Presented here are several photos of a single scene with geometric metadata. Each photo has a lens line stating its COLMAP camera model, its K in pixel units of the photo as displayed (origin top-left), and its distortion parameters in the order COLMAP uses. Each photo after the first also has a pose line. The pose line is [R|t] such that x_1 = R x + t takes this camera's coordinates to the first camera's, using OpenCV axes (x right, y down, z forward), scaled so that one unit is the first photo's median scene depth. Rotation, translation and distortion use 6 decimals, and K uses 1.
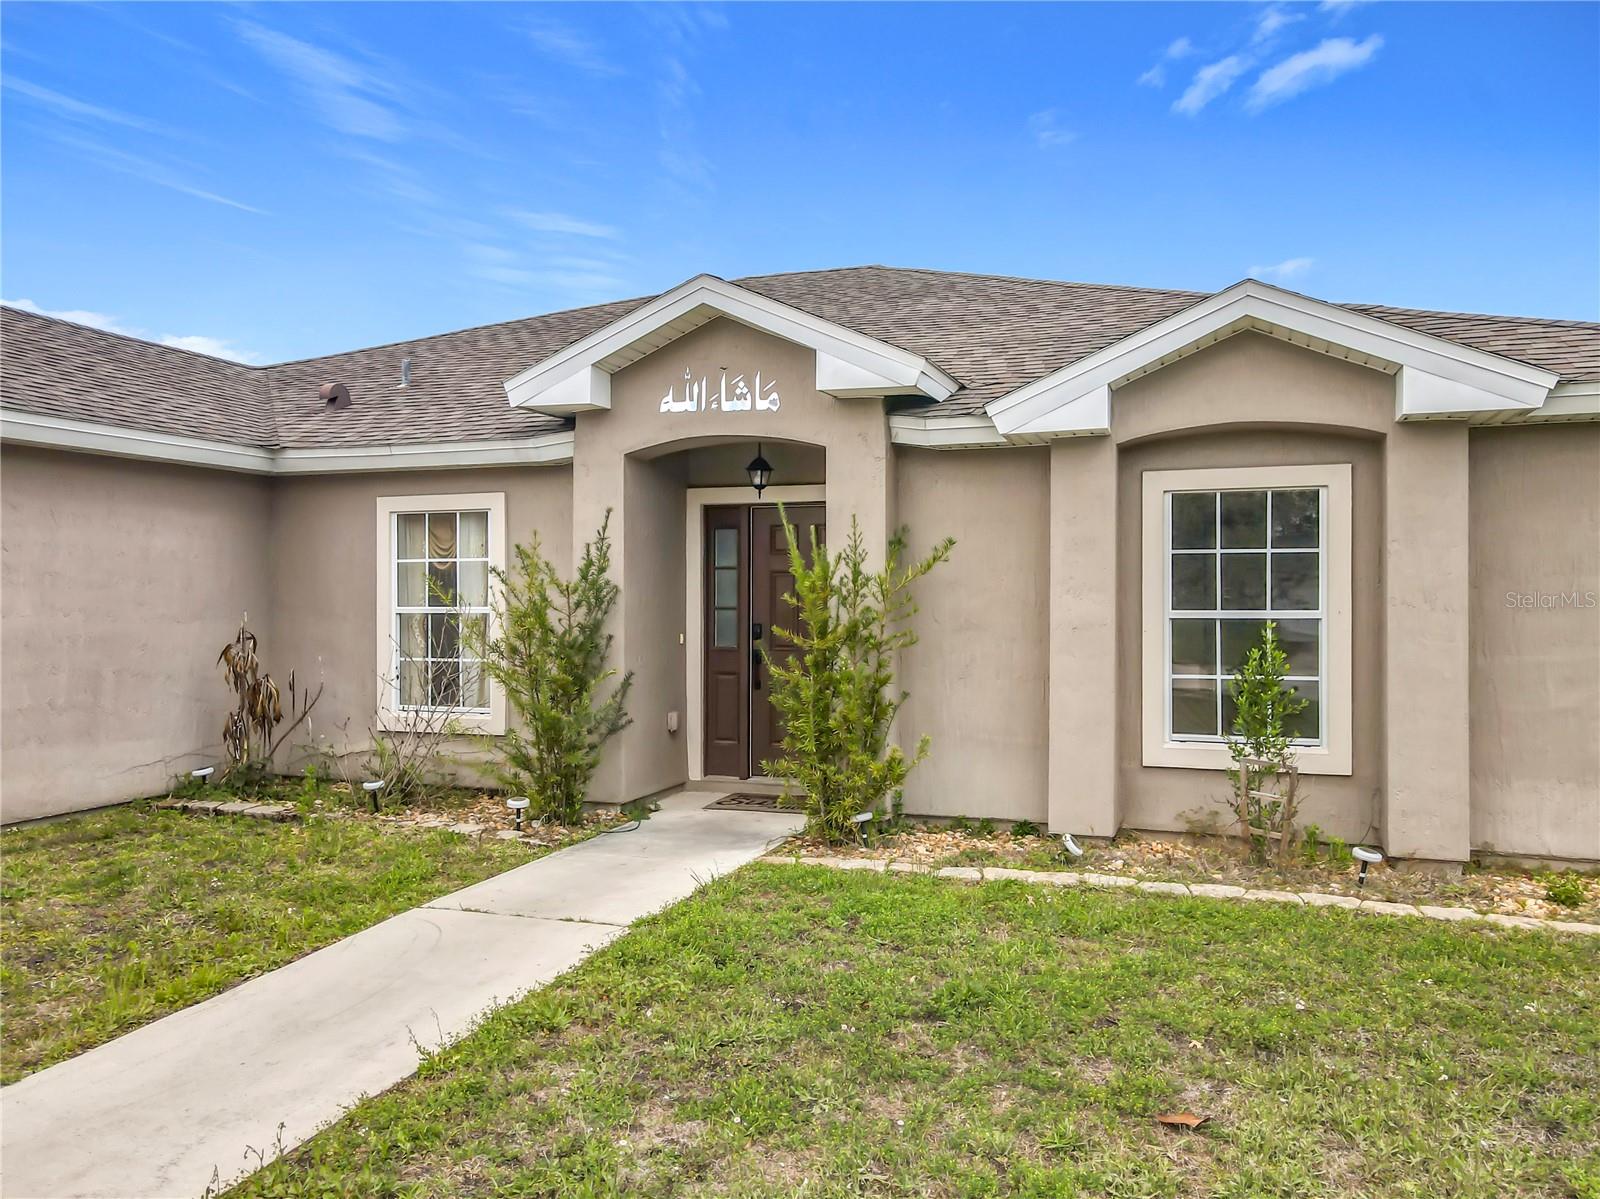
lens RADIAL K [[1212.7, 0, 793.2], [0, 1212.7, 601.6], [0, 0, 1]] dist [0.004618, 0.002150]
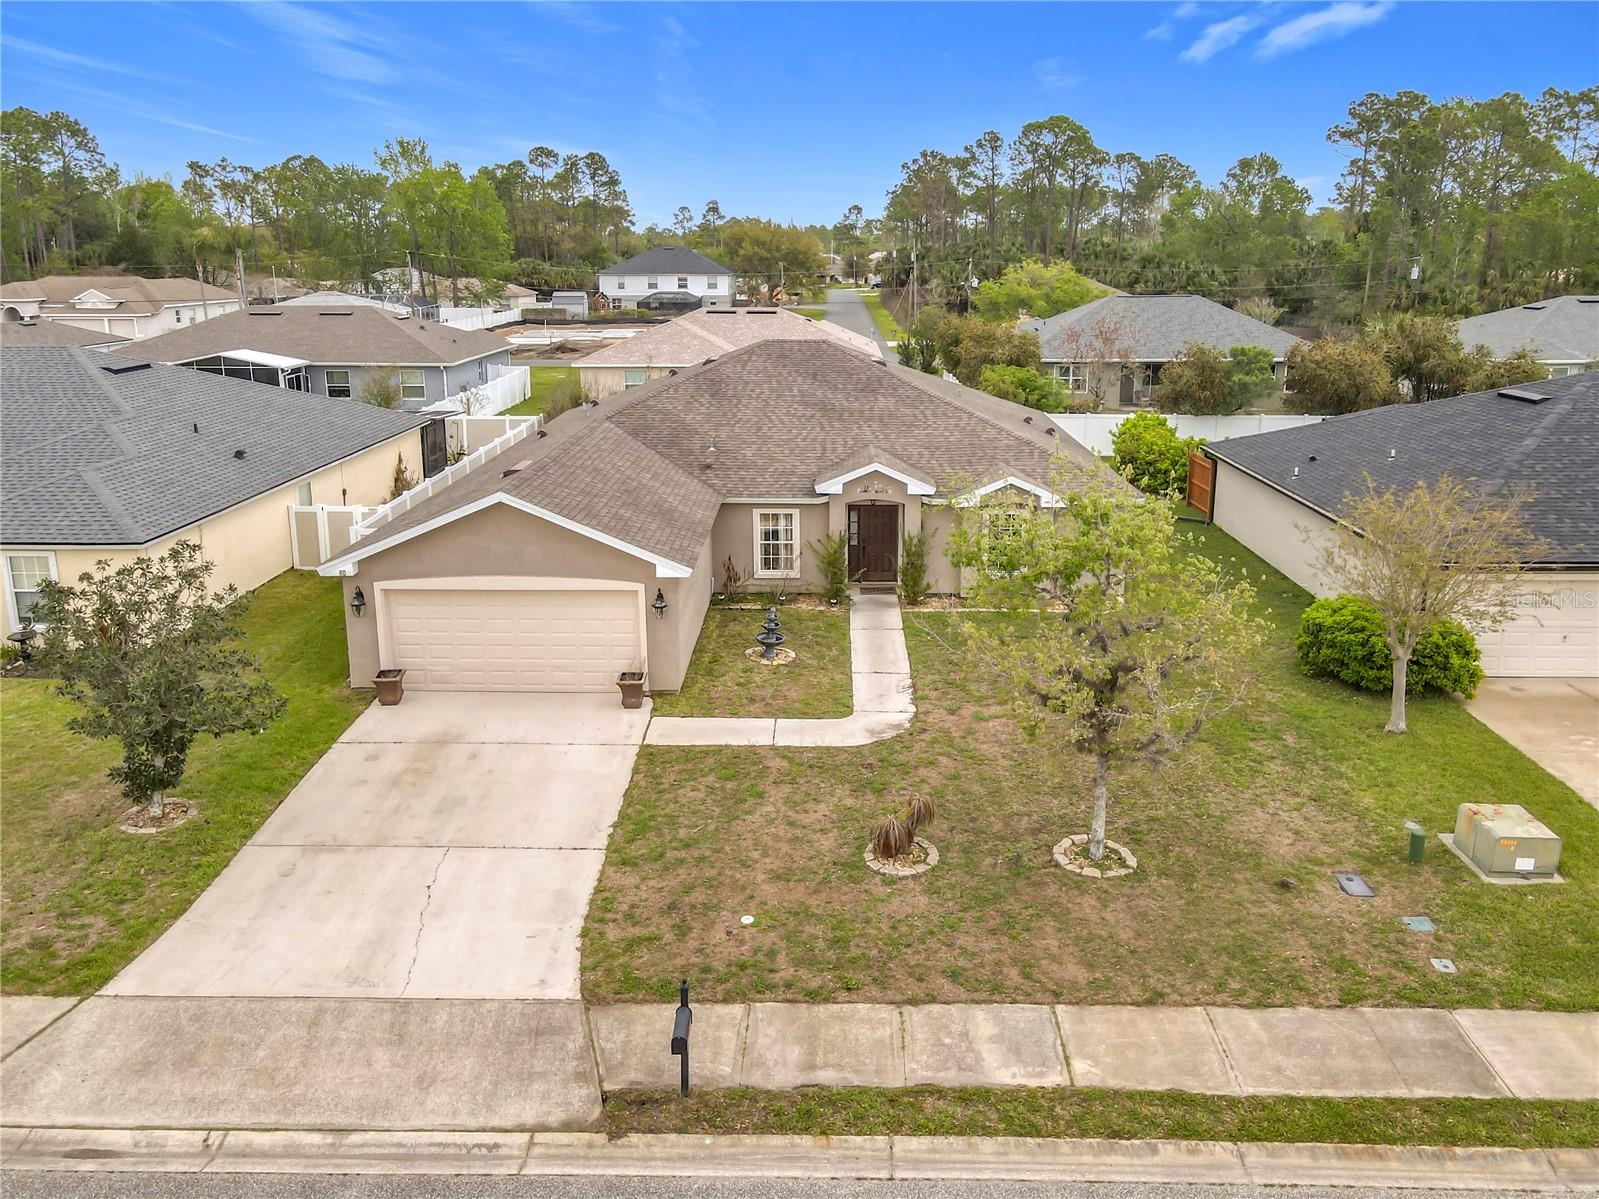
lens RADIAL K [[1146.2, 0, 786.9], [0, 1146.2, 542.6], [0, 0, 1]] dist [-0.000203, 0.003011]
pose [[0.950368, -0.075322, 0.301871, -1.467597], [0.005532, 0.974190, 0.225663, -0.850313], [-0.311077, -0.212793, 0.926256, -2.319624]]
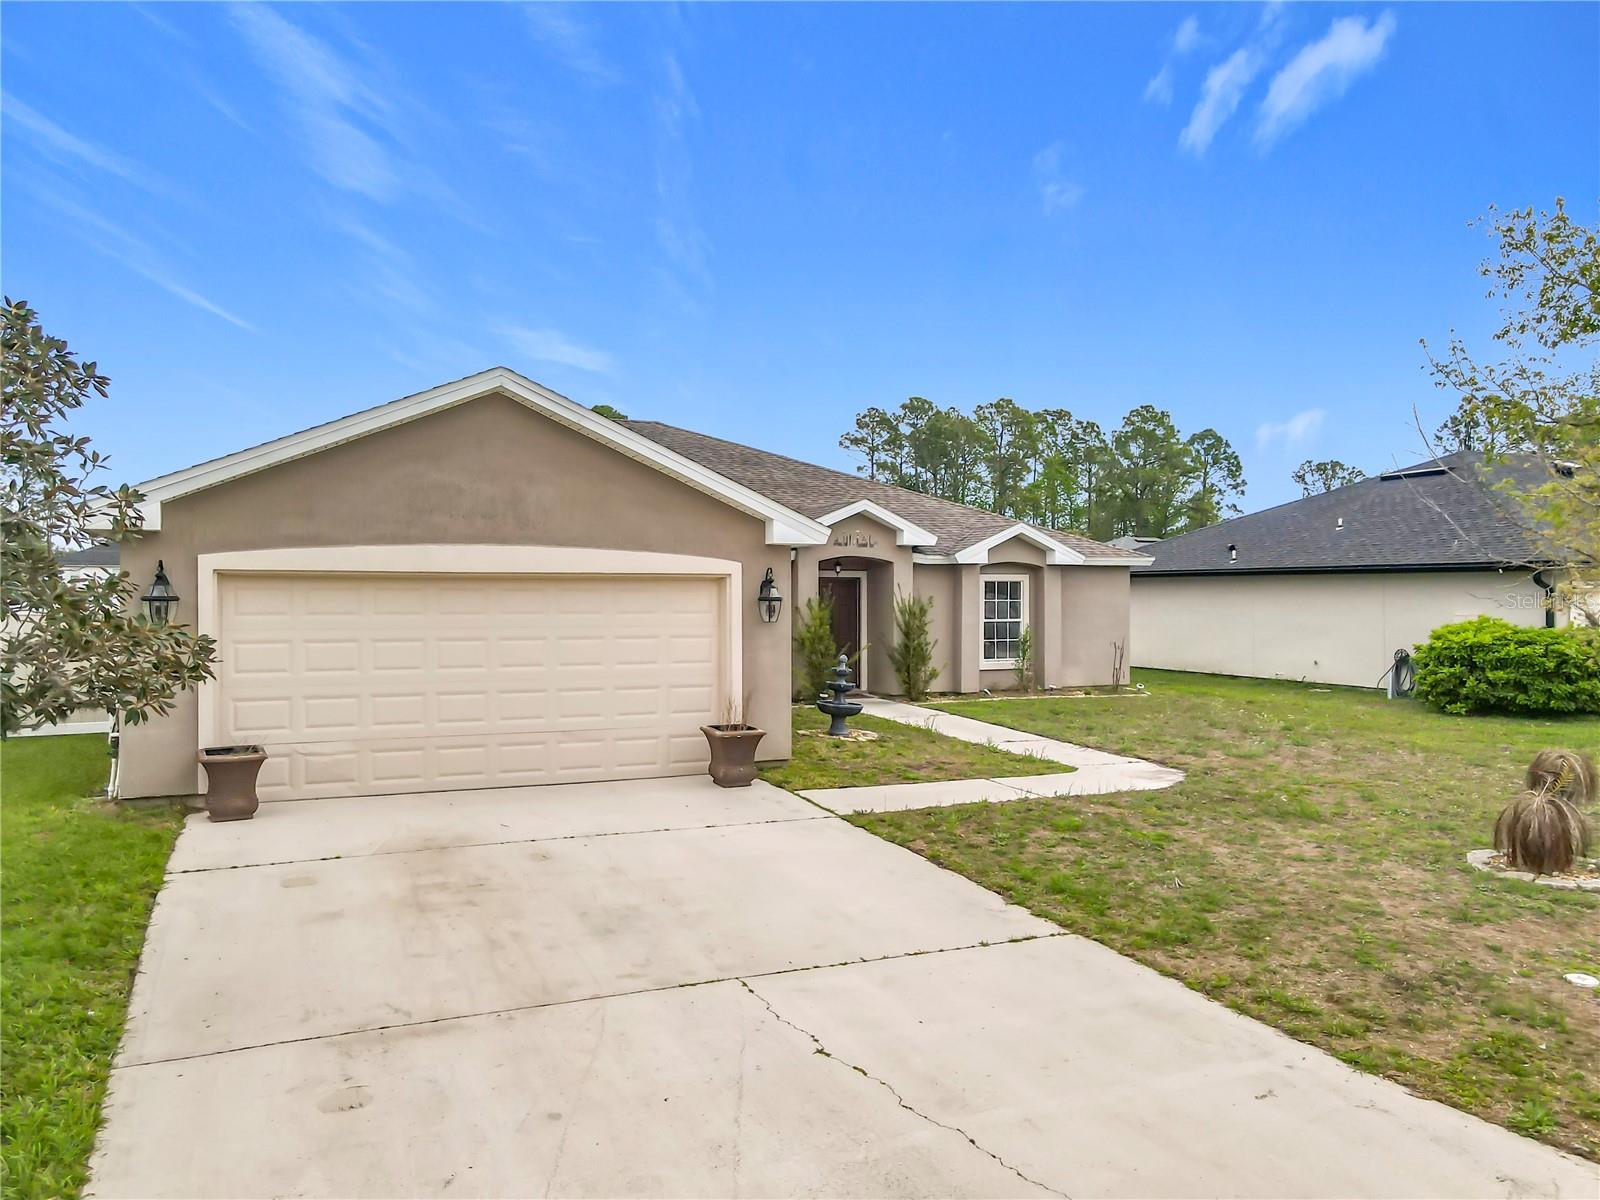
lens RADIAL K [[1159.1, 0, 803.1], [0, 1159.1, 600.8], [0, 0, 1]] dist [0.012596, 0.009330]
pose [[0.728194, -0.005606, 0.685349, -2.020527], [0.003314, 0.999984, 0.004658, -0.054487], [-0.685363, -0.001121, 0.728200, -0.830591]]
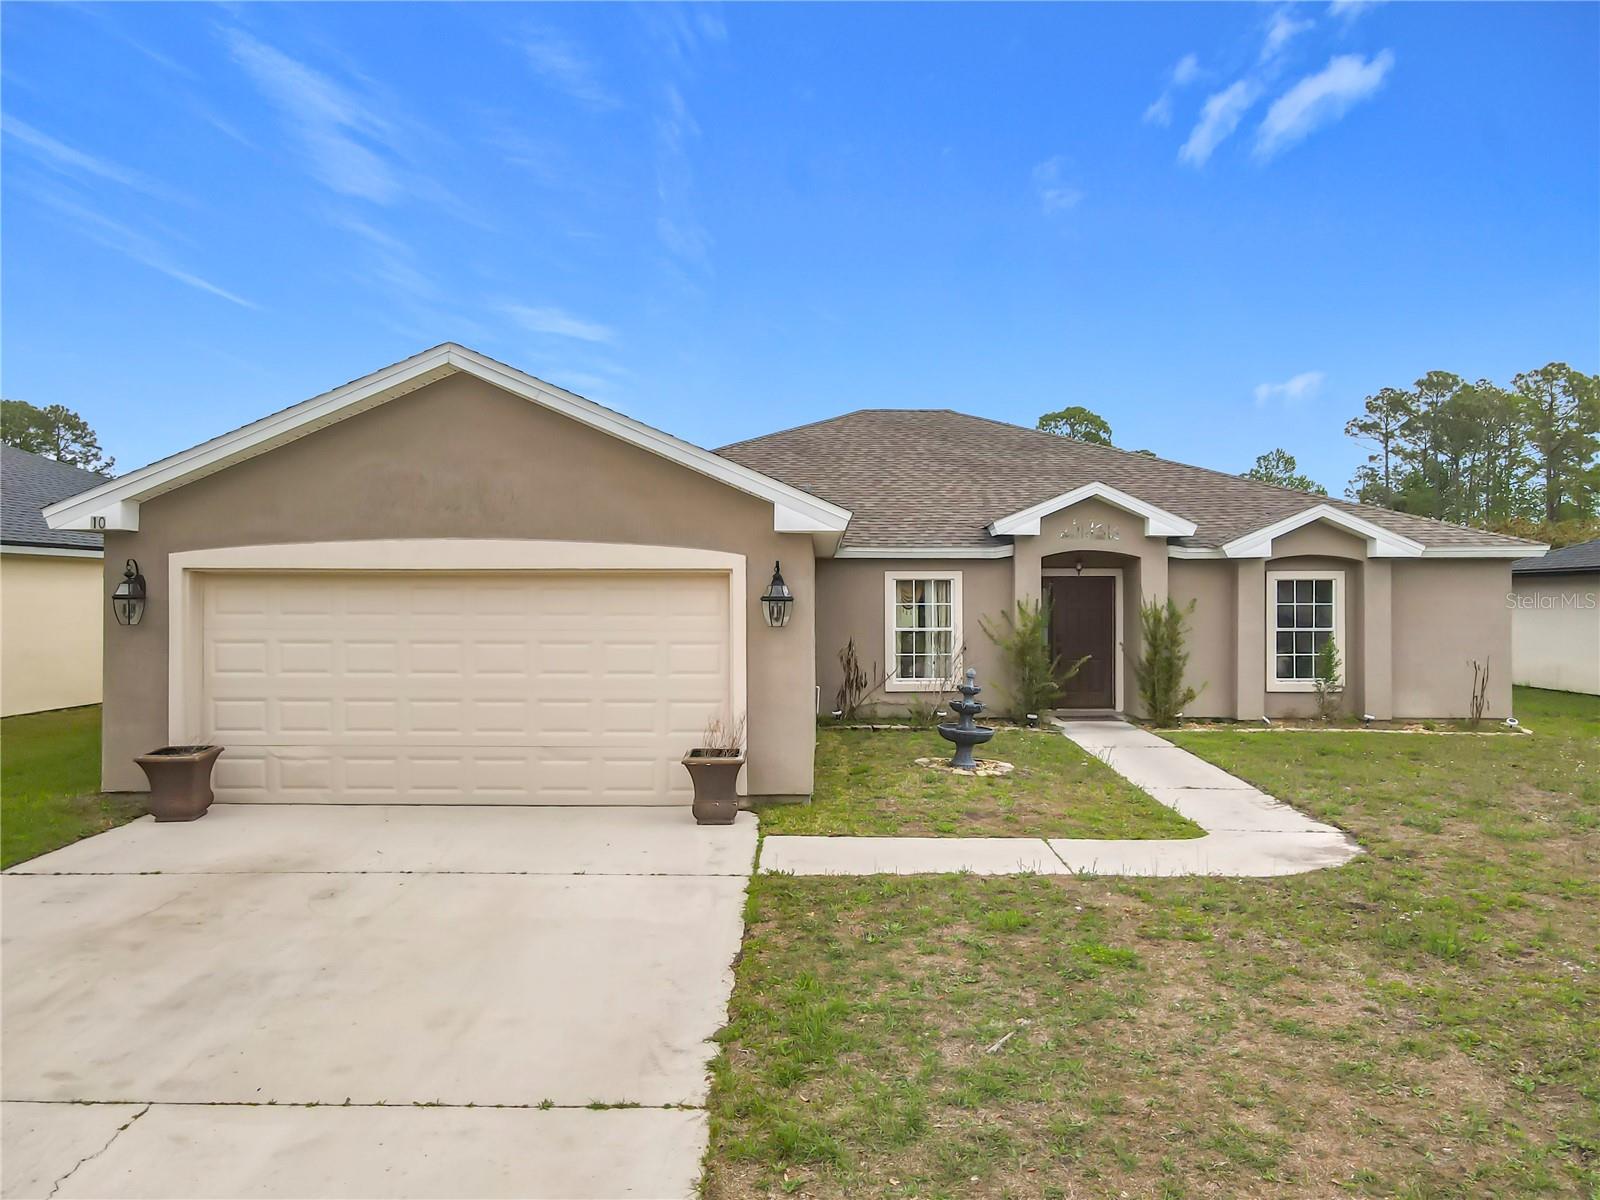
lens RADIAL K [[1159.1, 0, 803.1], [0, 1159.1, 600.8], [0, 0, 1]] dist [0.012596, 0.009330]
pose [[0.945535, -0.001224, 0.325520, -1.332066], [0.001926, 0.999996, -0.001835, -0.044682], [-0.325516, 0.002362, 0.945534, -0.894100]]
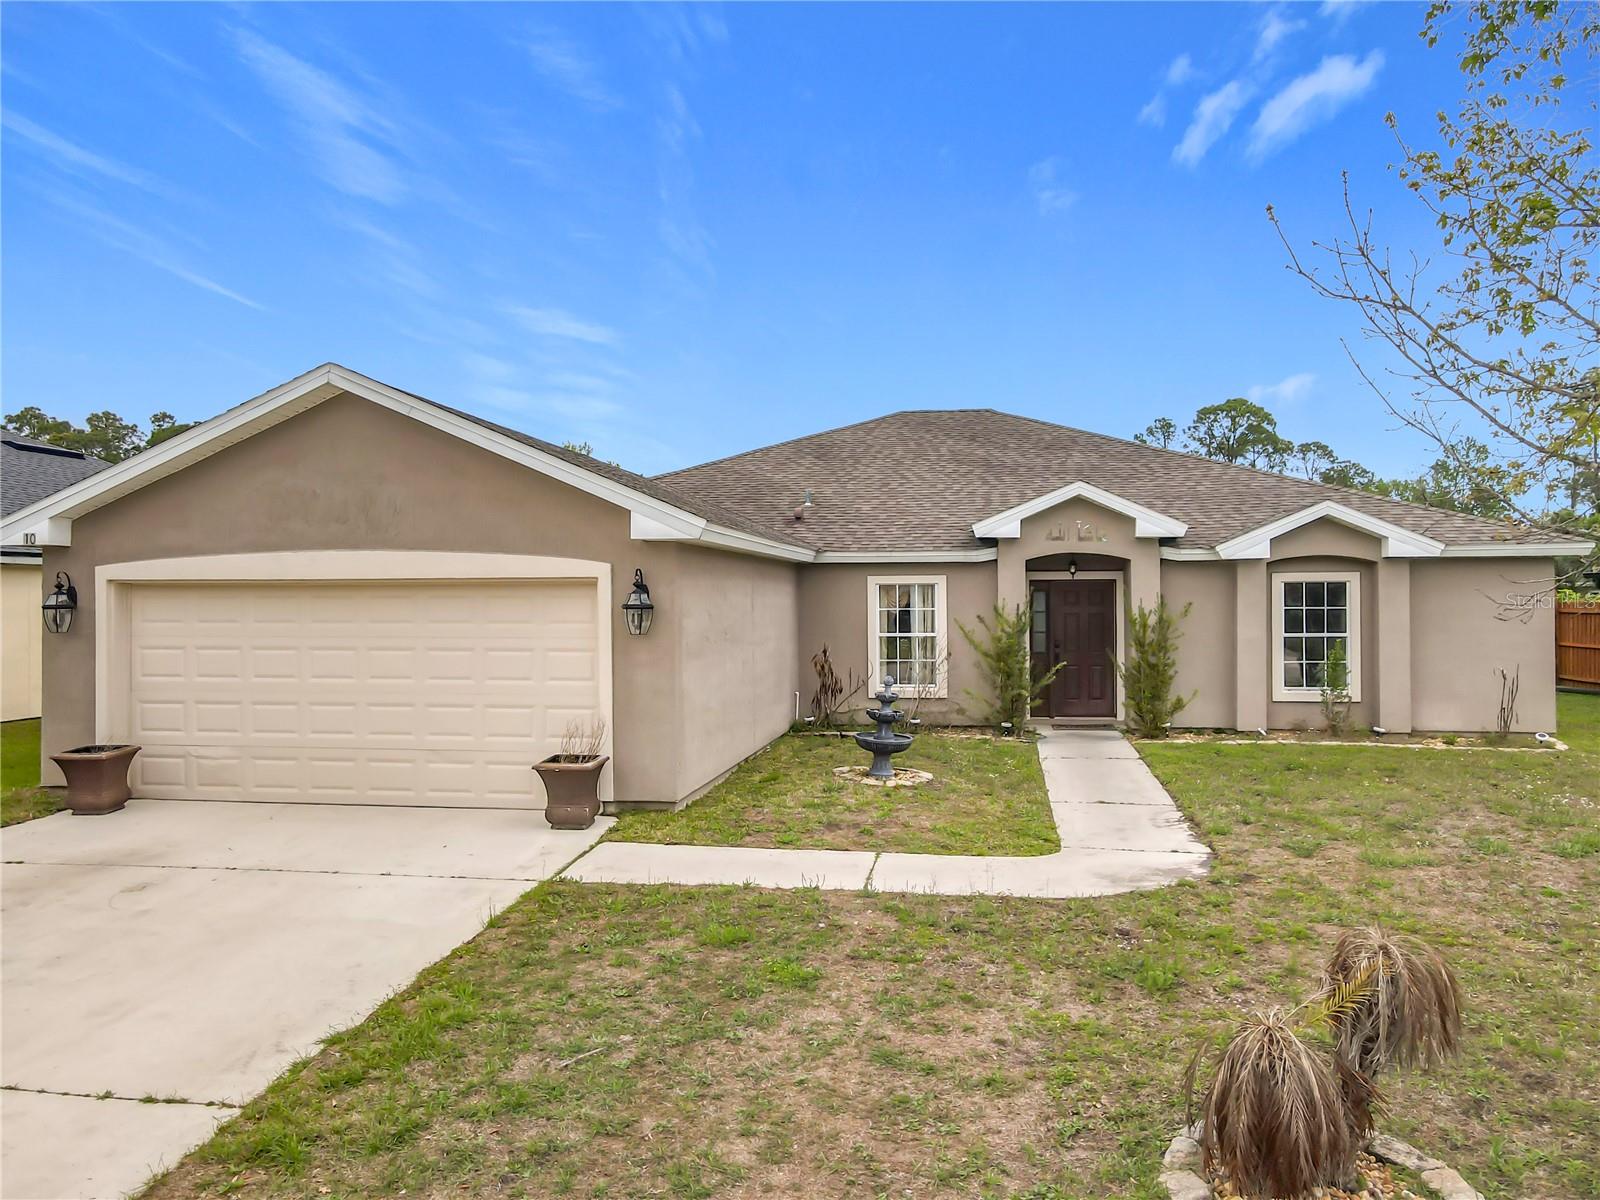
lens RADIAL K [[1164.4, 0, 800.0], [0, 1164.4, 600.0], [0, 0, 1]] dist [0.010303, 0.004739]
pose [[0.982126, -0.004424, 0.188174, -0.986773], [0.005445, 0.999973, -0.004910, -0.049580], [-0.188148, 0.005847, 0.982123, -0.984398]]
